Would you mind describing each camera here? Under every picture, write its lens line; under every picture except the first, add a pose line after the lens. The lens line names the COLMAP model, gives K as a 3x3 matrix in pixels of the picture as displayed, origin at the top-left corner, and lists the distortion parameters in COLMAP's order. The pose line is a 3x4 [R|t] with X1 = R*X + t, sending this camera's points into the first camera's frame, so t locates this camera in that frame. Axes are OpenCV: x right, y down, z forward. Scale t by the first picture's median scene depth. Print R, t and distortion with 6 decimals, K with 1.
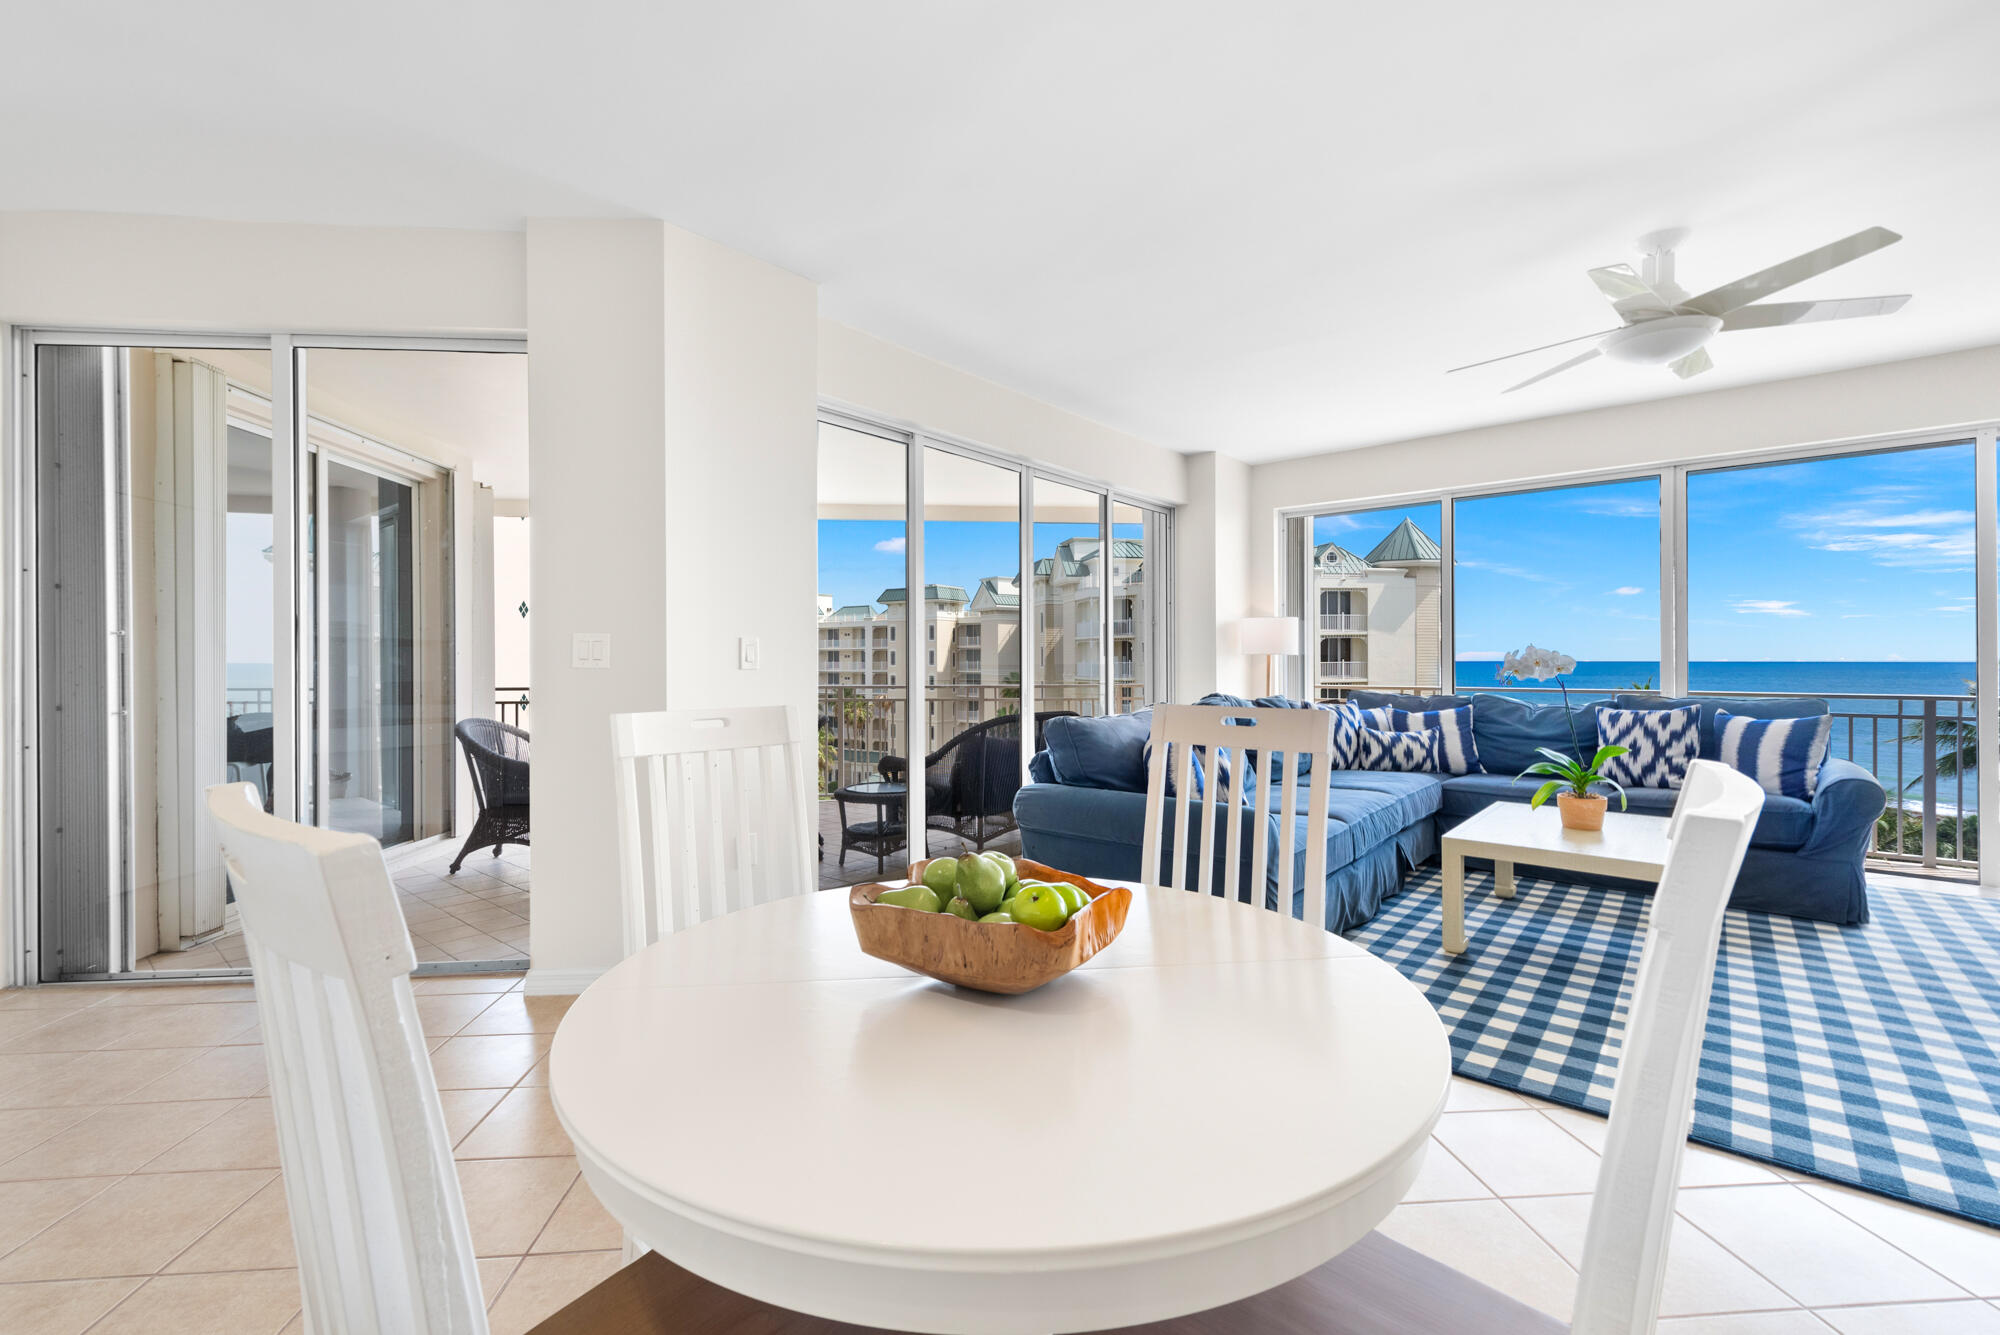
lens RADIAL K [[851.8, 0, 967.8], [0, 851.8, 657.3], [0, 0, 1]] dist [0.001929, -0.000202]
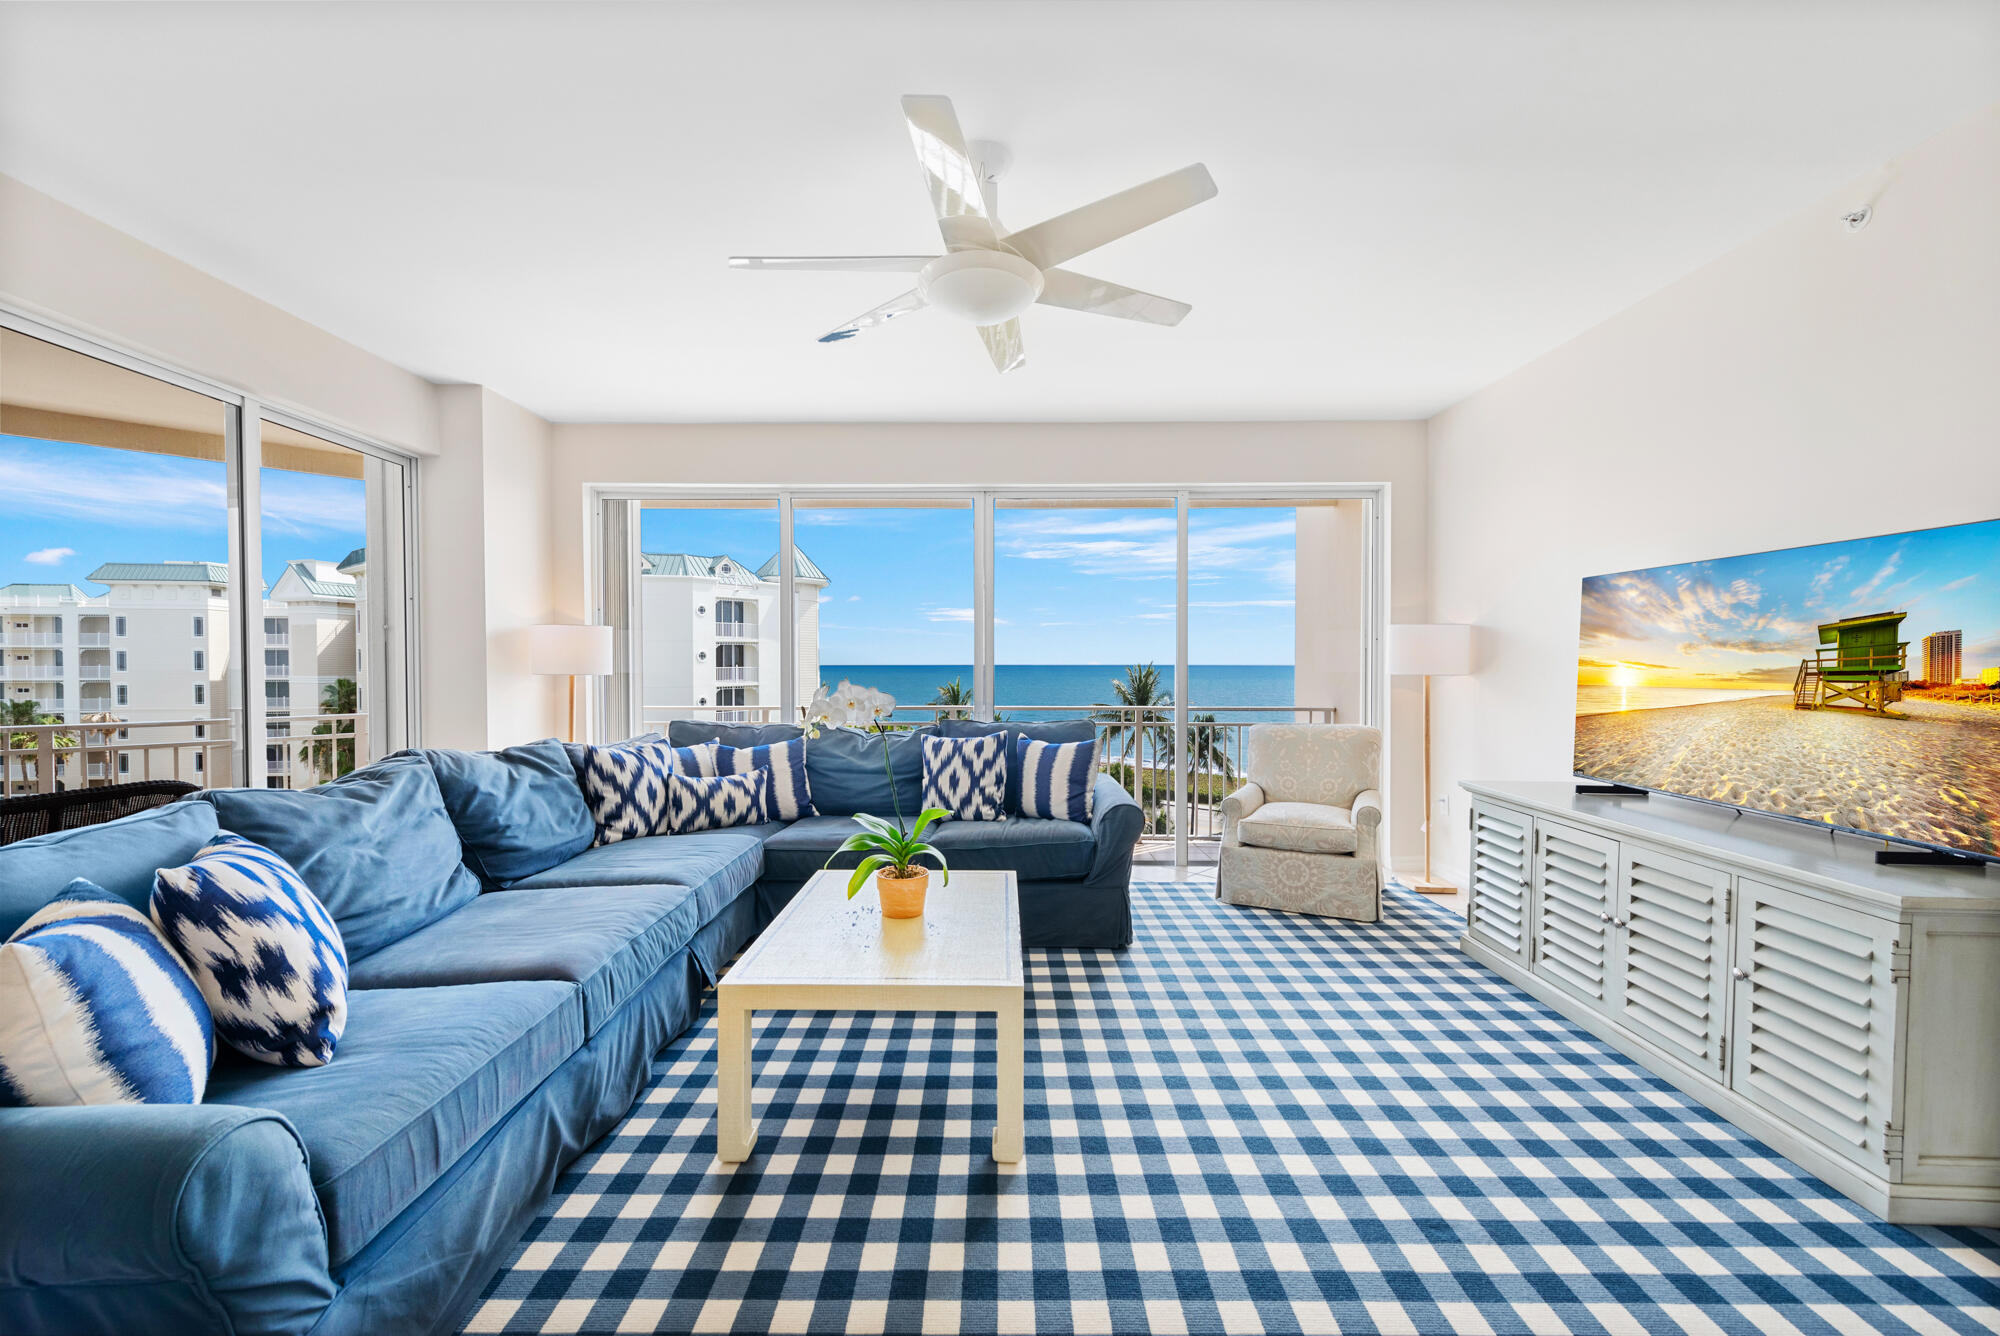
lens RADIAL K [[792.4, 0, 996.8], [0, 792.4, 672.2], [0, 0, 1]] dist [0.012857, -0.000764]
pose [[0.750479, -0.005943, 0.660867, 0.216357], [-0.003535, 0.999909, 0.013006, -0.020410], [-0.660884, -0.012097, 0.750390, 0.283089]]
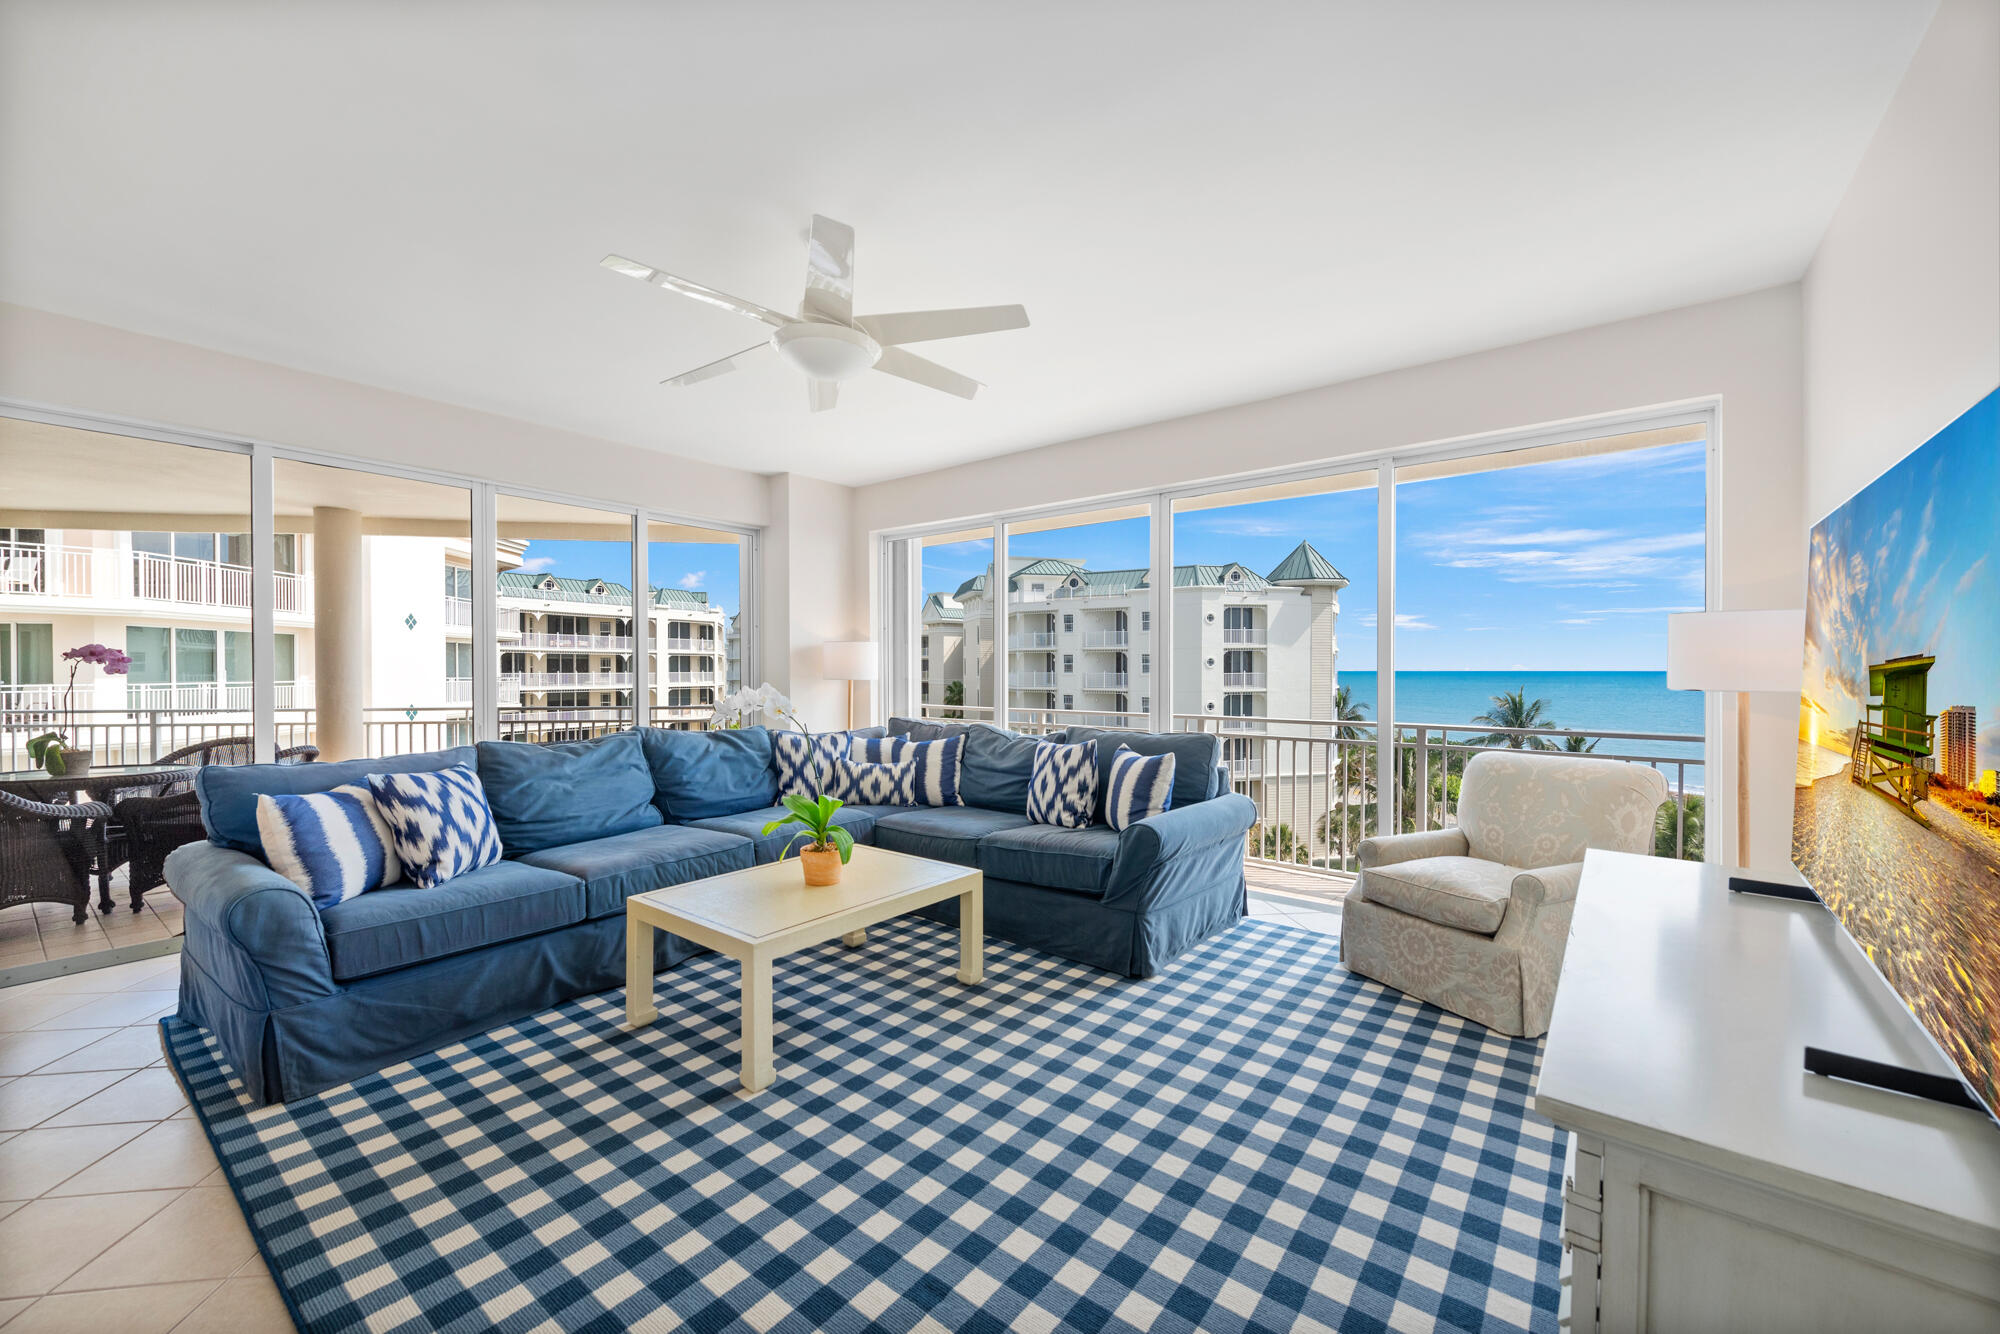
lens RADIAL K [[792.4, 0, 996.8], [0, 792.4, 671.2], [0, 0, 1]] dist [0.012857, -0.000764]
pose [[0.998638, 0.001381, 0.052152, 0.607549], [-0.001719, 0.999978, 0.006439, -0.024311], [-0.052142, -0.006520, 0.998618, 0.092065]]
